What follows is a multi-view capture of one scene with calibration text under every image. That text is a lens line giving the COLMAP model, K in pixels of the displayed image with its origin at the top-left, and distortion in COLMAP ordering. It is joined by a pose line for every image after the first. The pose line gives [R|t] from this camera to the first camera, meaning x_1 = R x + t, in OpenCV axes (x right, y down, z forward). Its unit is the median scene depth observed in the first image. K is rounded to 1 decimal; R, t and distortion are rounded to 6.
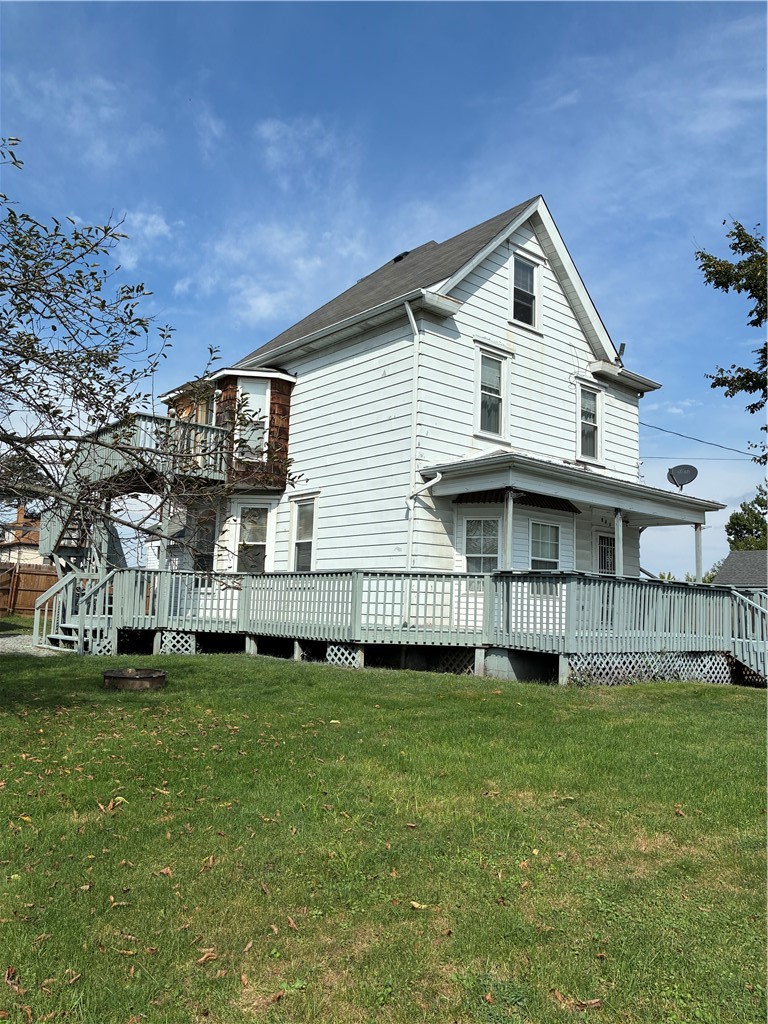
lens RADIAL K [[761.1, 0, 385.8], [0, 761.1, 513.0], [0, 0, 1]] dist [0.025475, -0.059528]
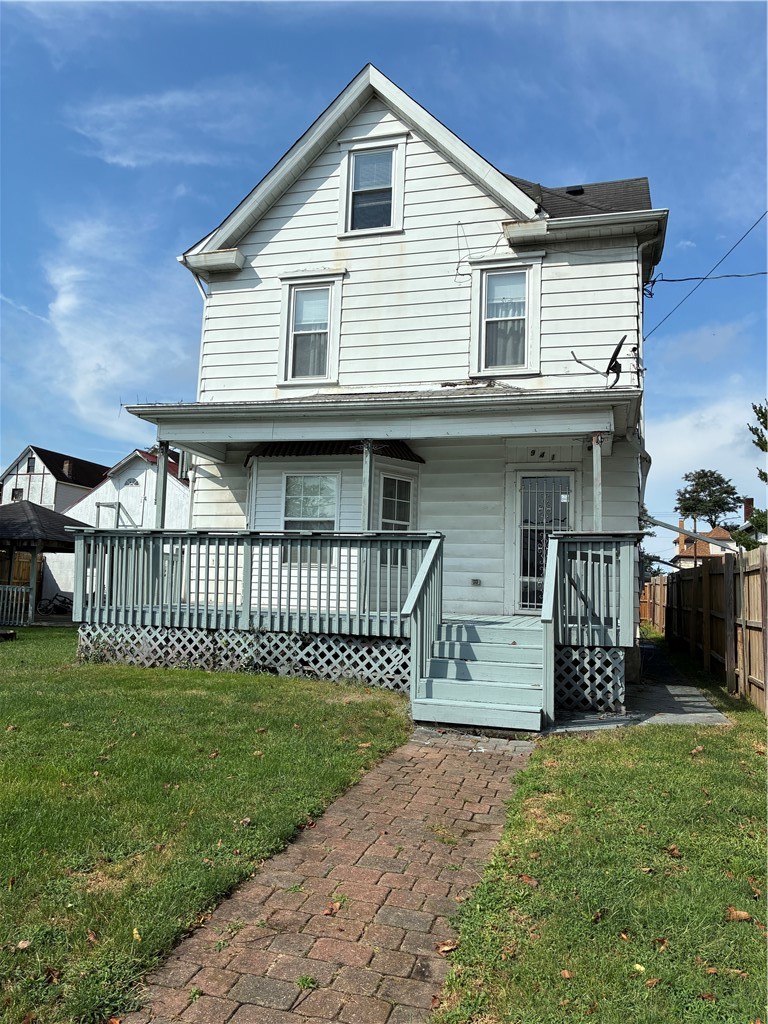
lens RADIAL K [[761.1, 0, 382.2], [0, 761.1, 508.0], [0, 0, 1]] dist [0.025475, -0.059528]
pose [[0.564501, -0.108834, -0.818226, 0.837331], [0.087948, 0.993557, -0.071479, 0.104534], [0.820733, -0.031611, 0.570436, 0.560516]]
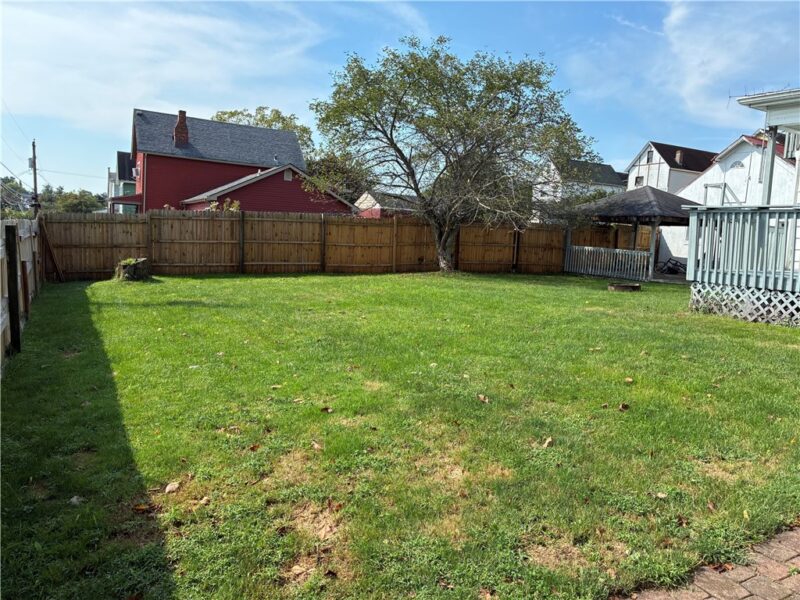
lens RADIAL K [[594.6, 0, 392.6], [0, 594.6, 298.2], [0, 0, 1]] dist [0.025475, -0.059528]
pose [[-0.224902, 0.055867, -0.972779, 0.851900], [0.053622, 0.997552, 0.044893, 0.104408], [0.972905, -0.042066, -0.227347, 0.546773]]
